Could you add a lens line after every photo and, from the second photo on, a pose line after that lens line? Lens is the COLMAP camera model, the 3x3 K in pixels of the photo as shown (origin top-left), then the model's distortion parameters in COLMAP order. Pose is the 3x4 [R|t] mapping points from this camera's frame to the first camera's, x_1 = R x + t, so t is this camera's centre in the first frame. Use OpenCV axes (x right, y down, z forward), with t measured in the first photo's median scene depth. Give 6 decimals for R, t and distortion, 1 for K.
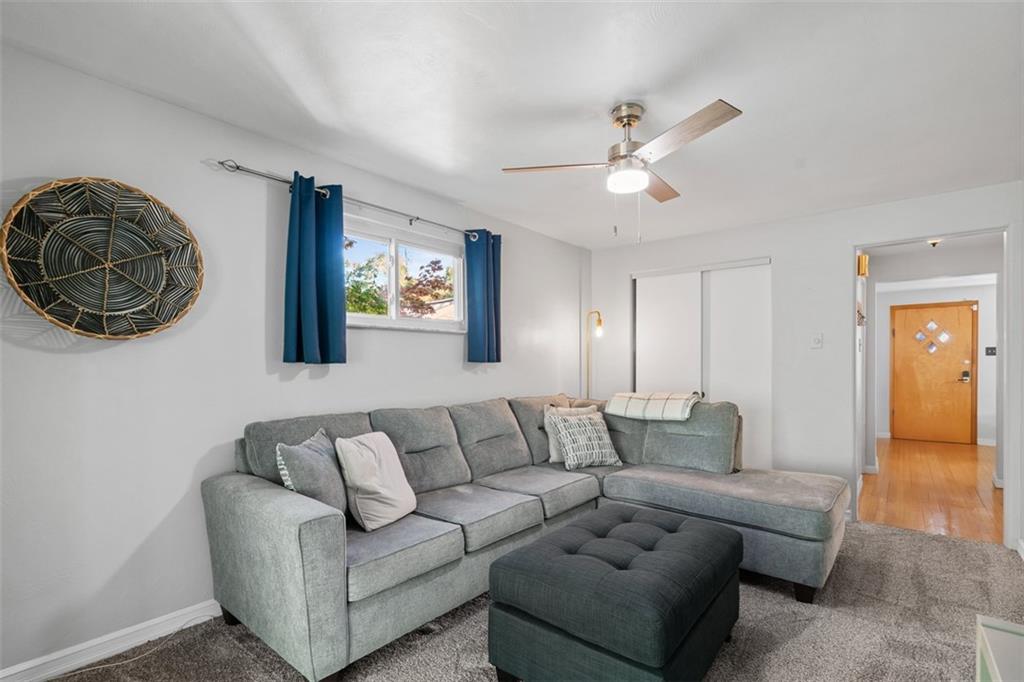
lens RADIAL K [[480.8, 0, 509.4], [0, 480.8, 364.3], [0, 0, 1]] dist [-0.001530, -0.000014]
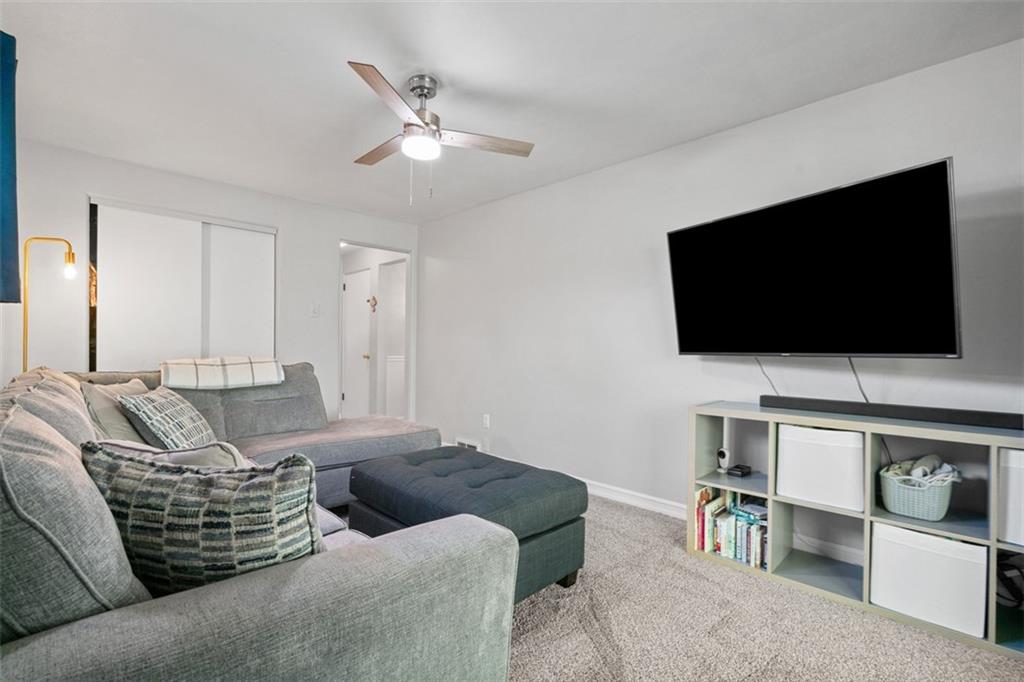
lens RADIAL K [[462.6, 0, 512.7], [0, 462.6, 344.4], [0, 0, 1]] dist [-0.000599, 0.000347]
pose [[0.108574, 0.000327, 0.994088, -0.475868], [-0.002549, 0.999997, -0.000051, 0.036949], [-0.994085, -0.002529, 0.108574, 0.426359]]
